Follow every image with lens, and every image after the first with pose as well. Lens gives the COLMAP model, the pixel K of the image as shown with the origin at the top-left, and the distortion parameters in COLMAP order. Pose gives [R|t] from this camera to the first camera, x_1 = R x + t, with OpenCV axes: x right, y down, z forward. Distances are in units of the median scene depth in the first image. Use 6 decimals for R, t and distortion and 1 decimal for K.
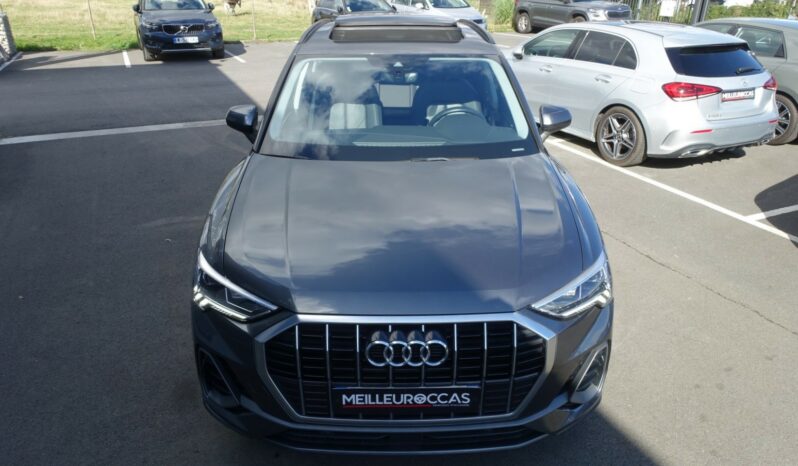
lens RADIAL K [[588.0, 0, 399.0], [0, 588.0, 233.0], [0, 0, 1]] dist [0.006500, 0.001934]
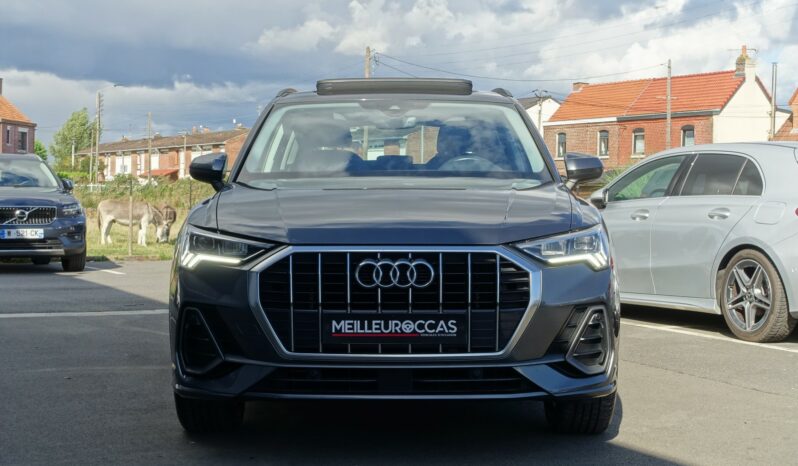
lens RADIAL K [[1459.1, 0, 399.0], [0, 1459.1, 233.0], [0, 0, 1]] dist [0.018610, -0.025895]
pose [[0.999854, -0.002986, -0.016799, 0.062541], [-0.003728, 0.922541, -0.385880, 1.094594], [0.016651, 0.385887, 0.922396, -1.384037]]
